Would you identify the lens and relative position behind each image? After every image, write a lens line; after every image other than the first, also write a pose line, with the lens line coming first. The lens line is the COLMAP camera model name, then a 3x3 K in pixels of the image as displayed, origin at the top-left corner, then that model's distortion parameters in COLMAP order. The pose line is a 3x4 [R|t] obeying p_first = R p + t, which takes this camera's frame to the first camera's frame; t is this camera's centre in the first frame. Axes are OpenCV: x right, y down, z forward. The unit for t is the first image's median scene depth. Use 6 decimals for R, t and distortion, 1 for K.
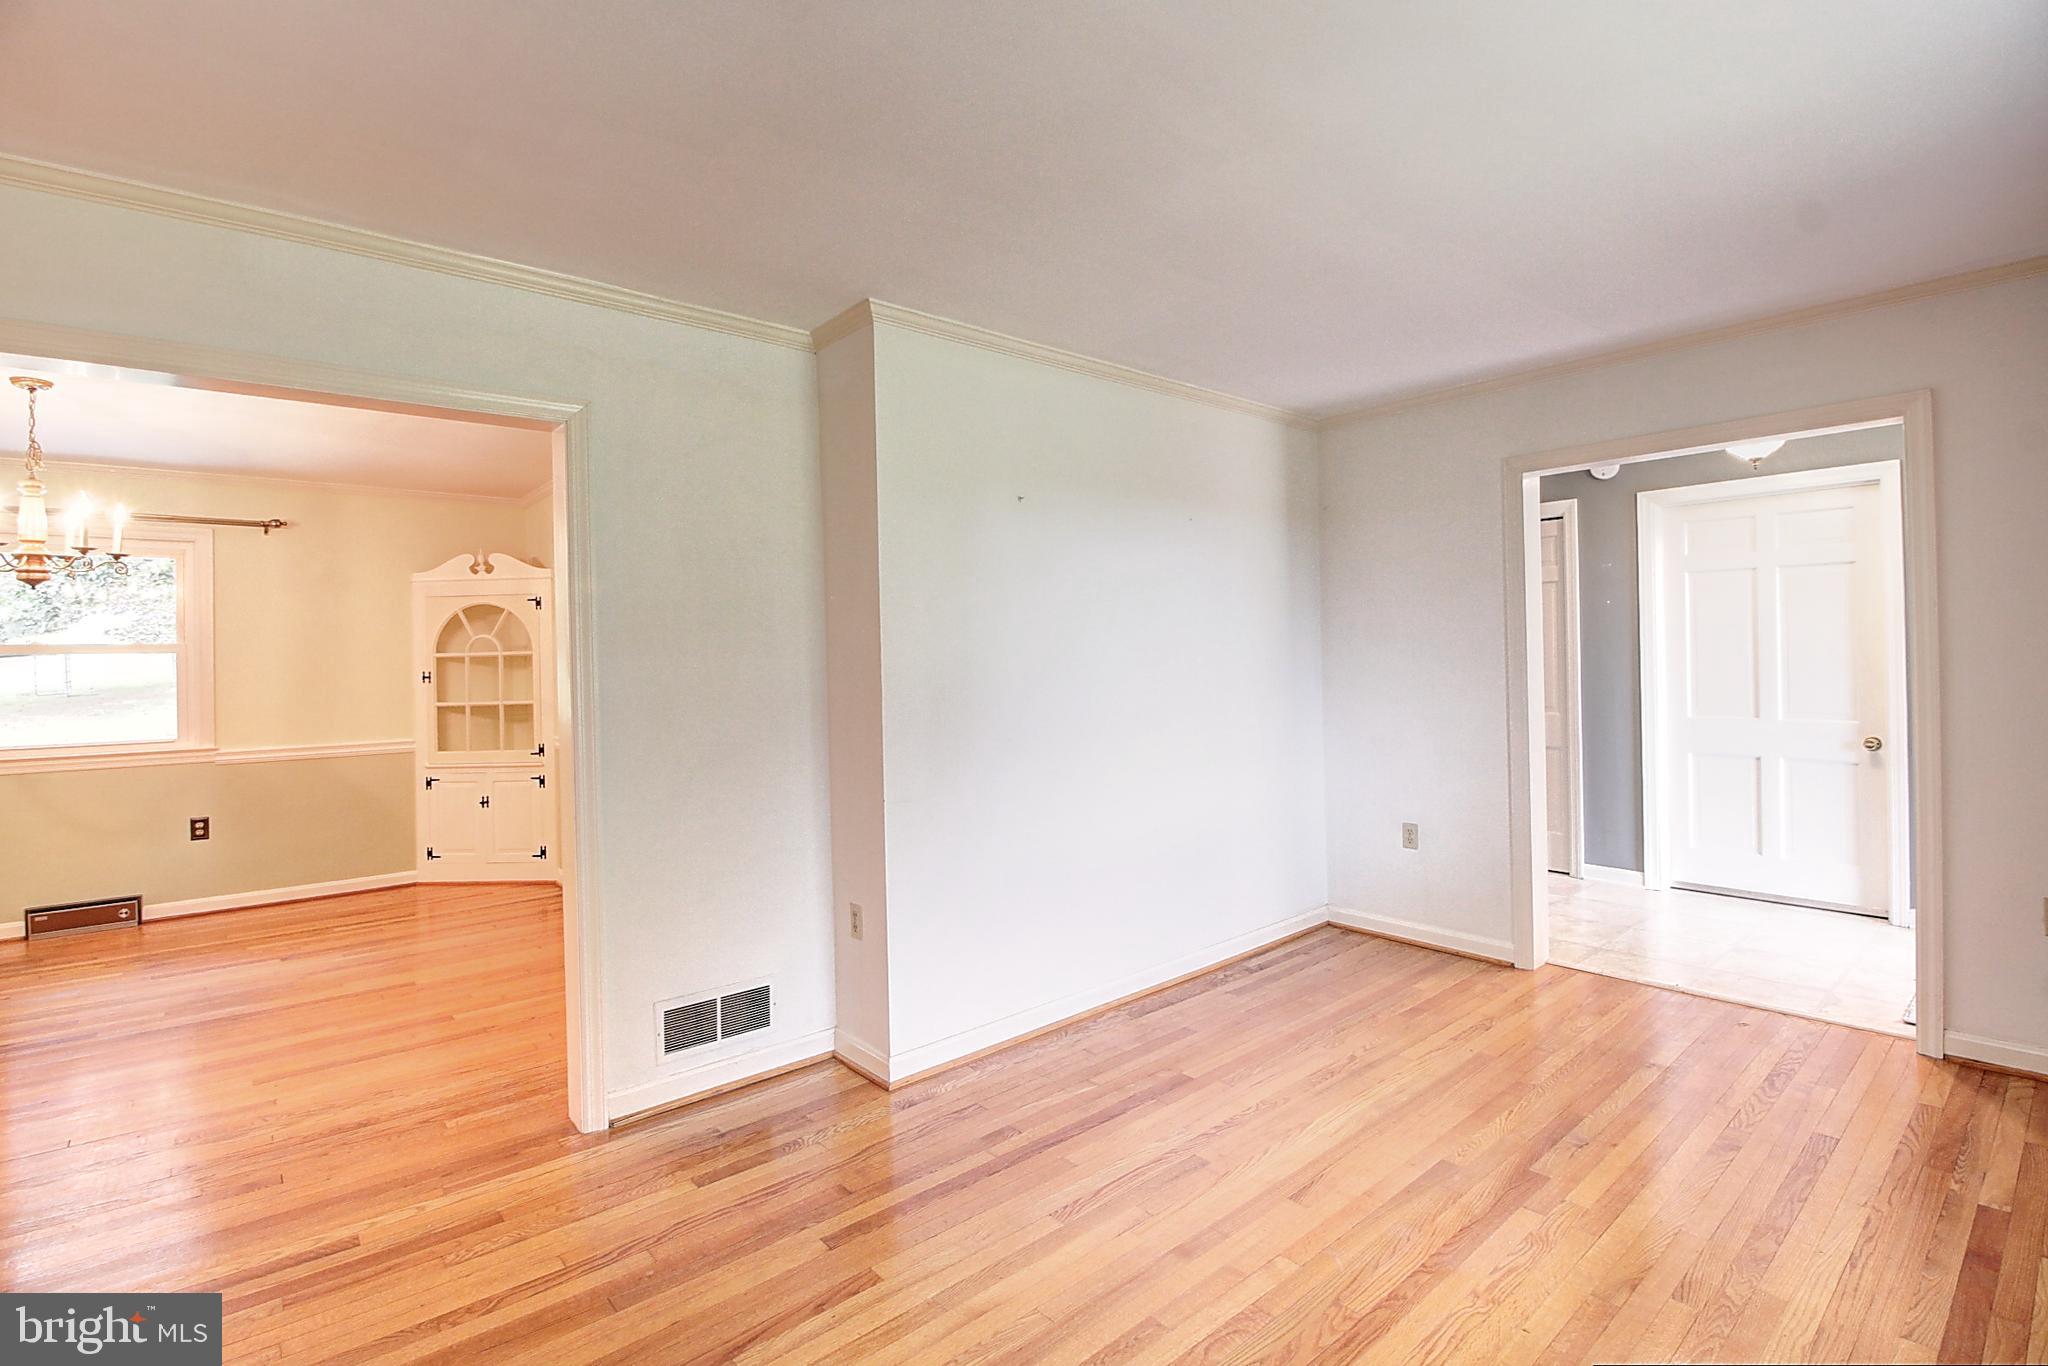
lens RADIAL K [[964.3, 0, 1043.6], [0, 964.3, 649.3], [0, 0, 1]] dist [-0.003684, -0.003176]
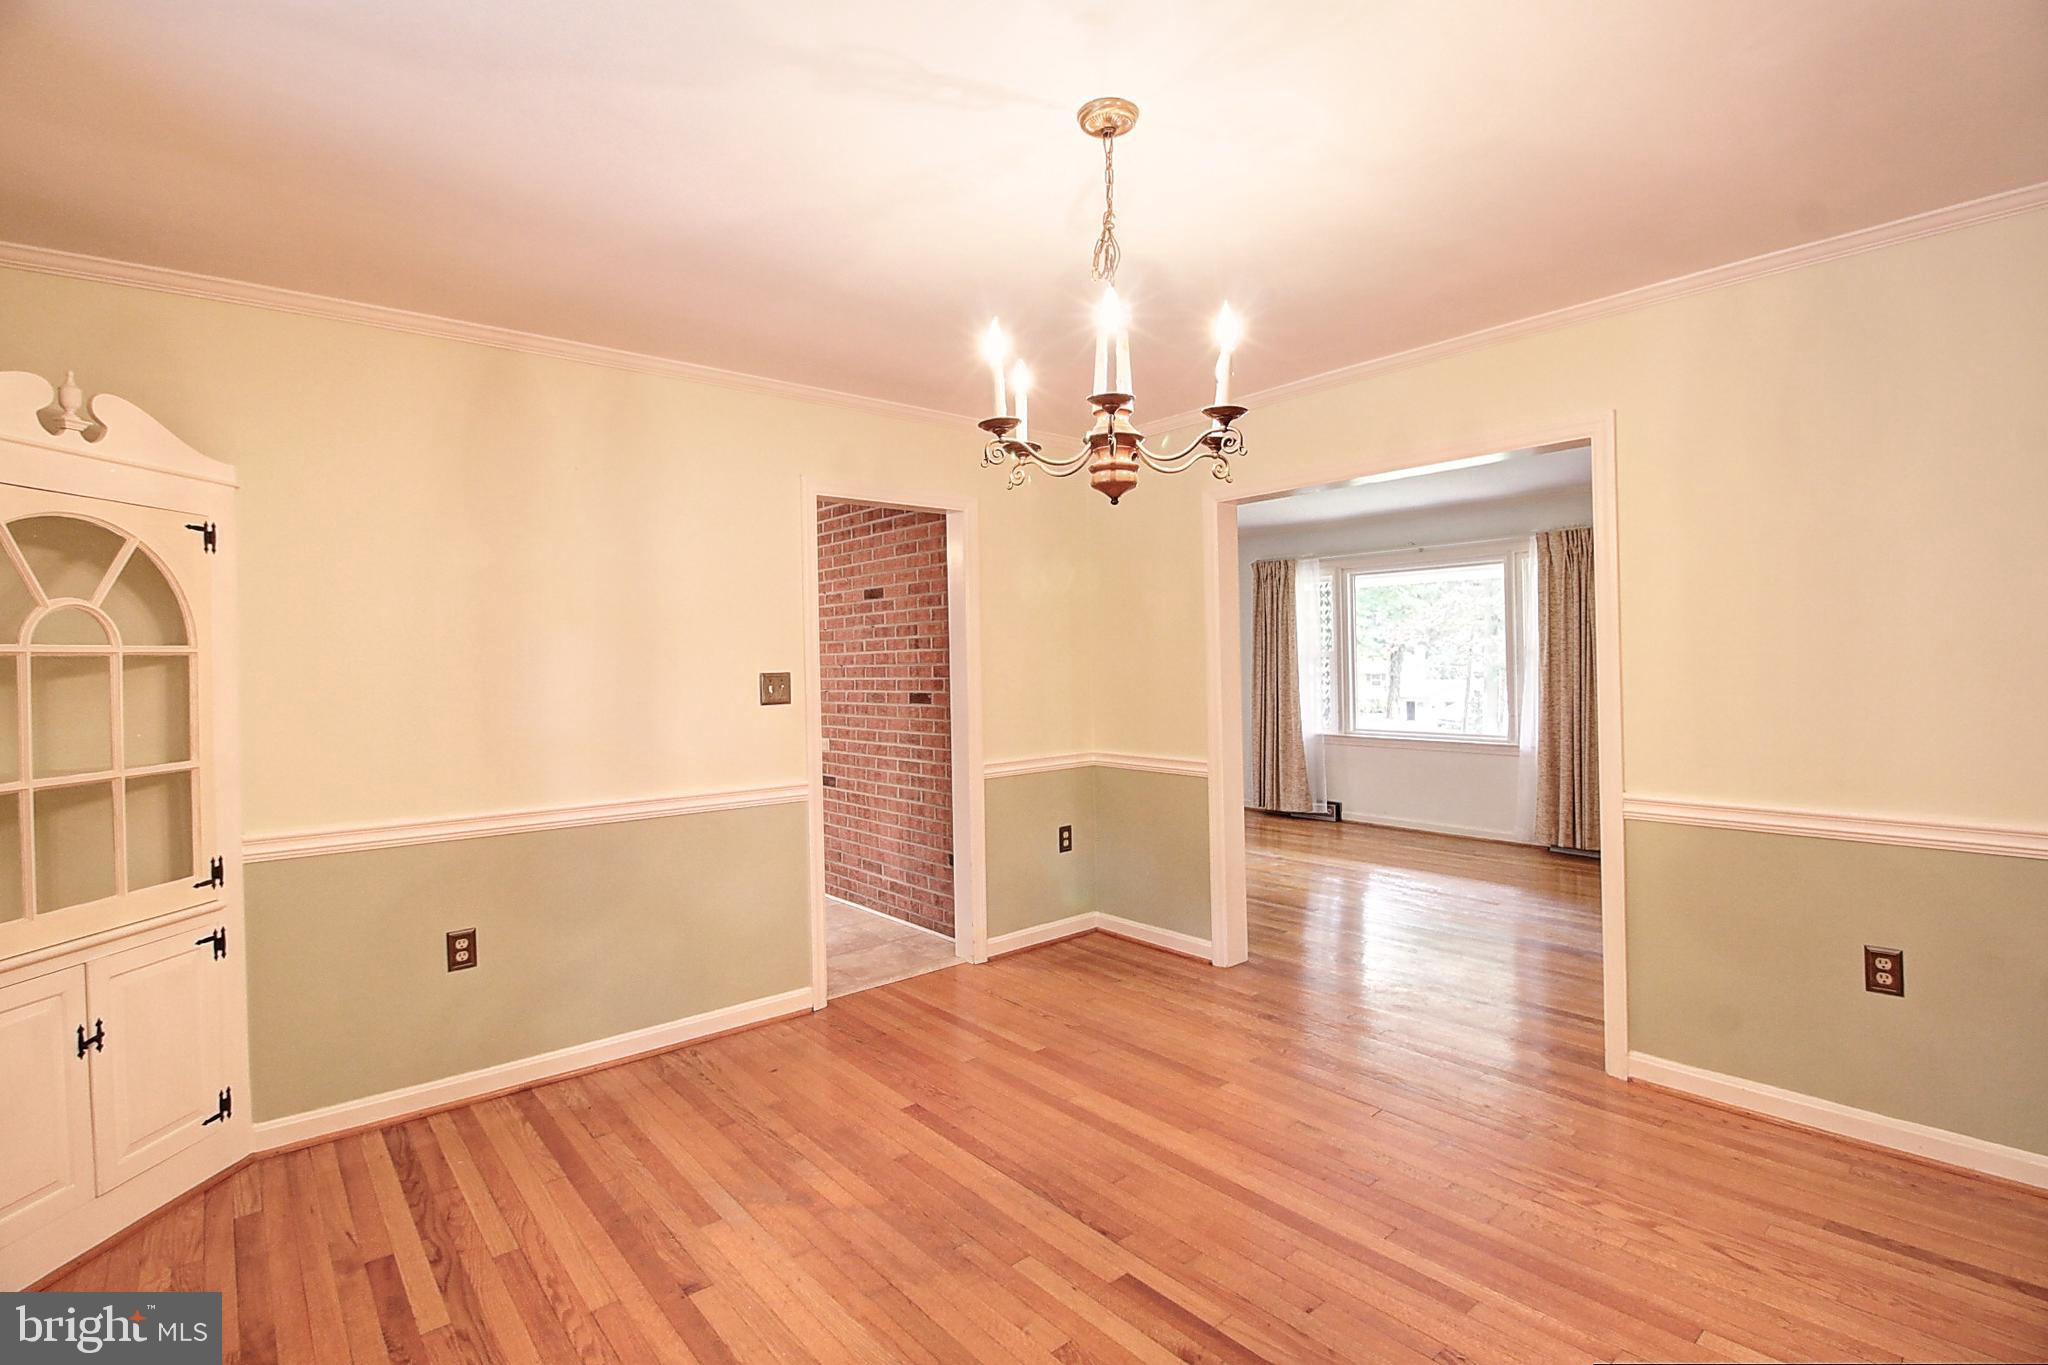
lens RADIAL K [[964.3, 0, 1026.0], [0, 964.3, 668.6], [0, 0, 1]] dist [-0.003684, -0.003176]
pose [[0.009961, 0.012462, 0.999873, -1.033453], [0.007370, 0.999894, -0.012536, 0.021089], [-0.999923, 0.007494, 0.009868, 0.675886]]
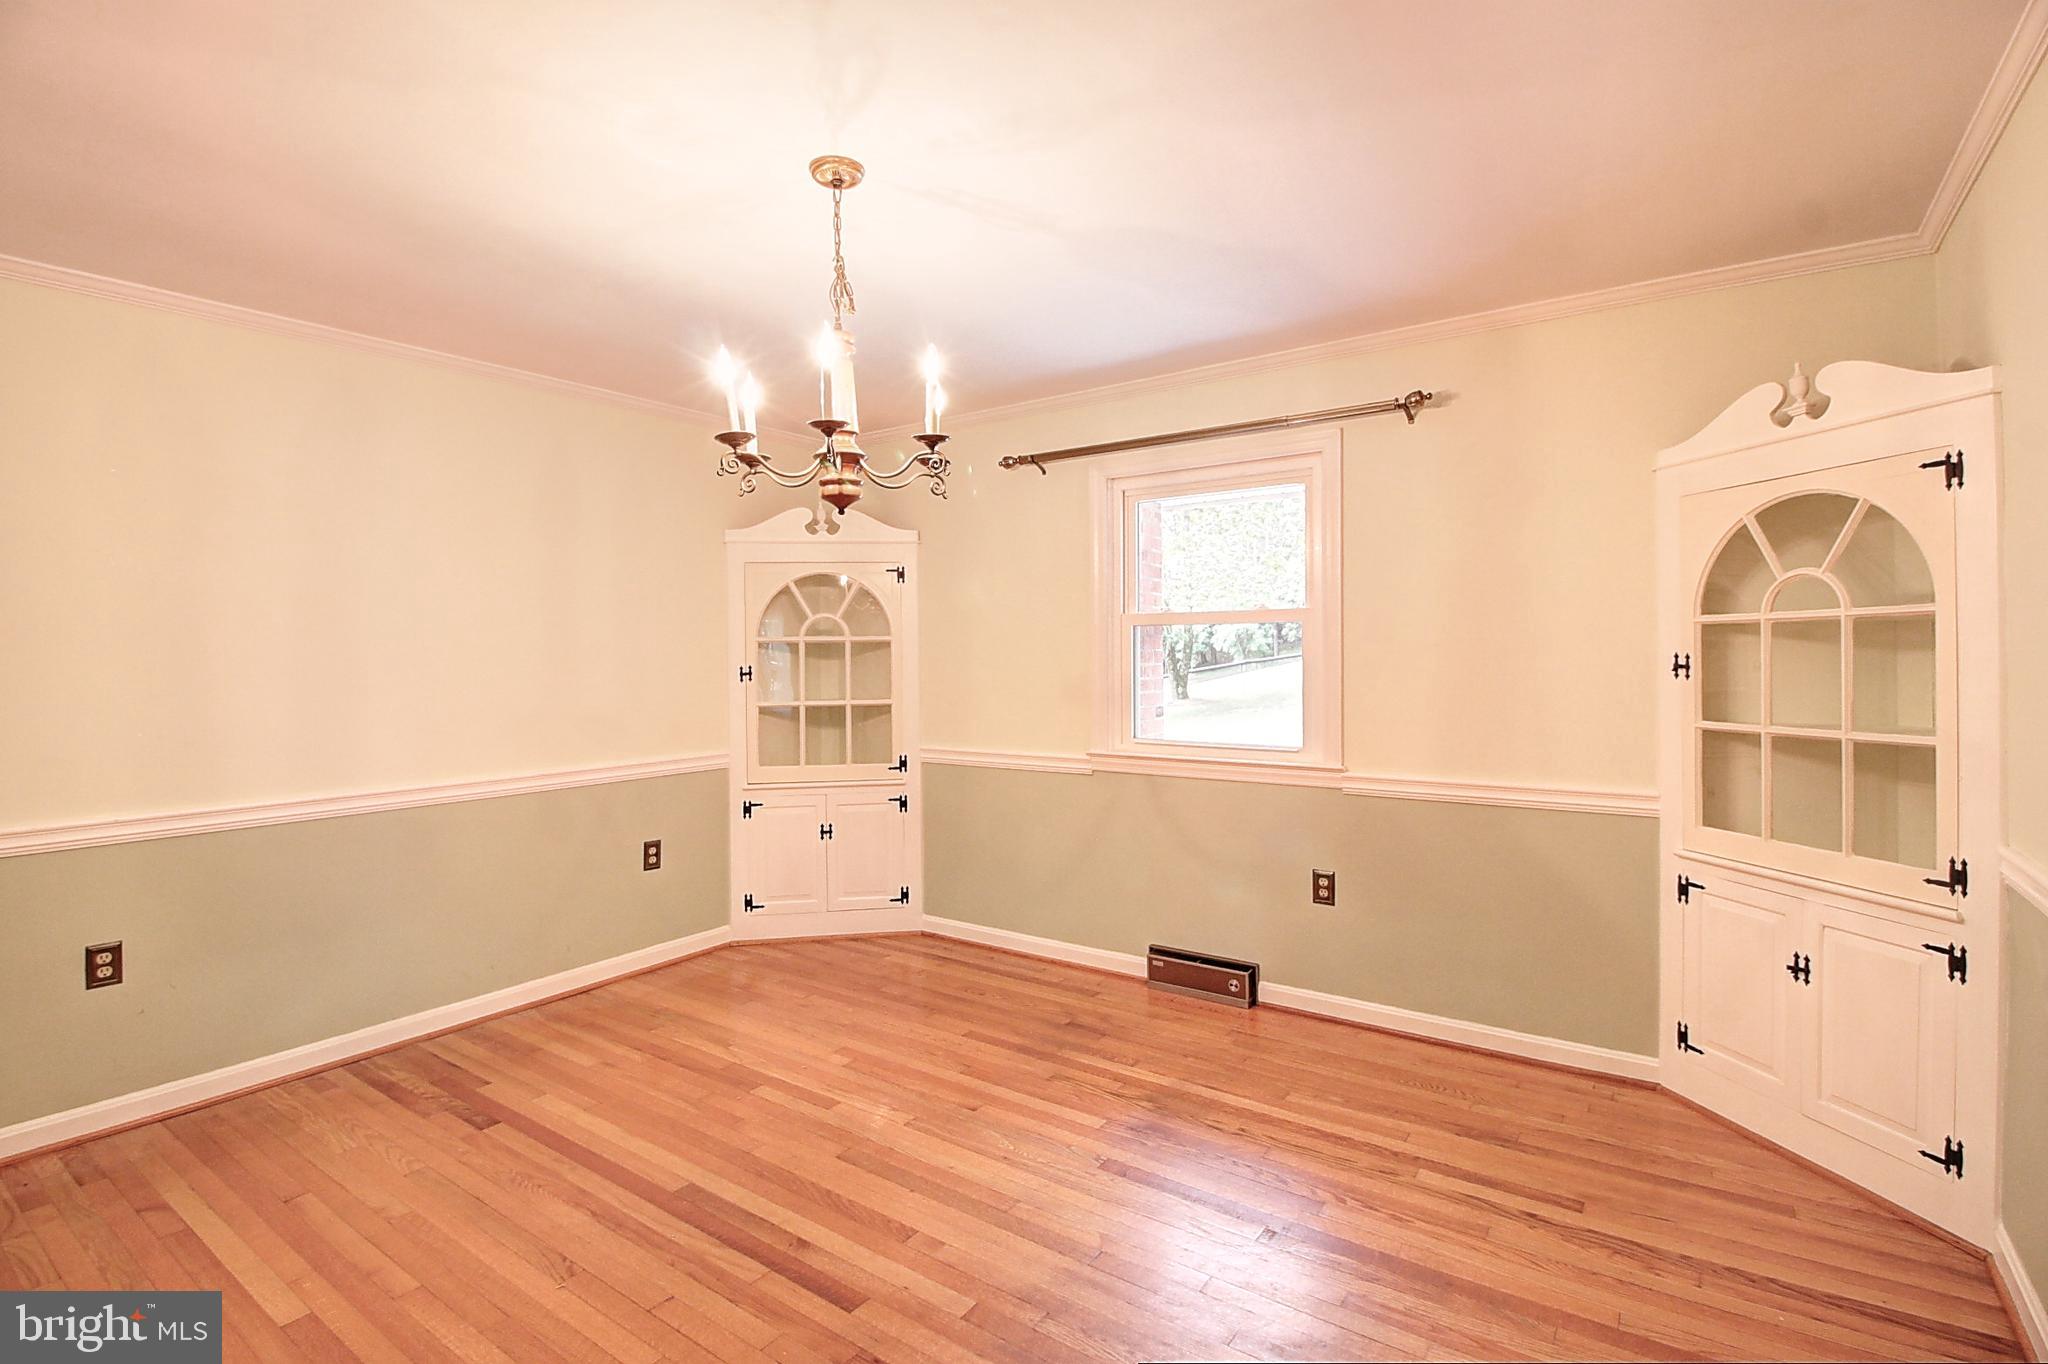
lens RADIAL K [[964.3, 0, 1020.7], [0, 964.3, 659.7], [0, 0, 1]] dist [-0.003684, -0.003176]
pose [[0.223852, 0.021477, -0.974387, -0.273189], [0.009090, 0.999668, 0.024122, 0.012141], [0.974581, -0.014257, 0.223582, 0.625265]]
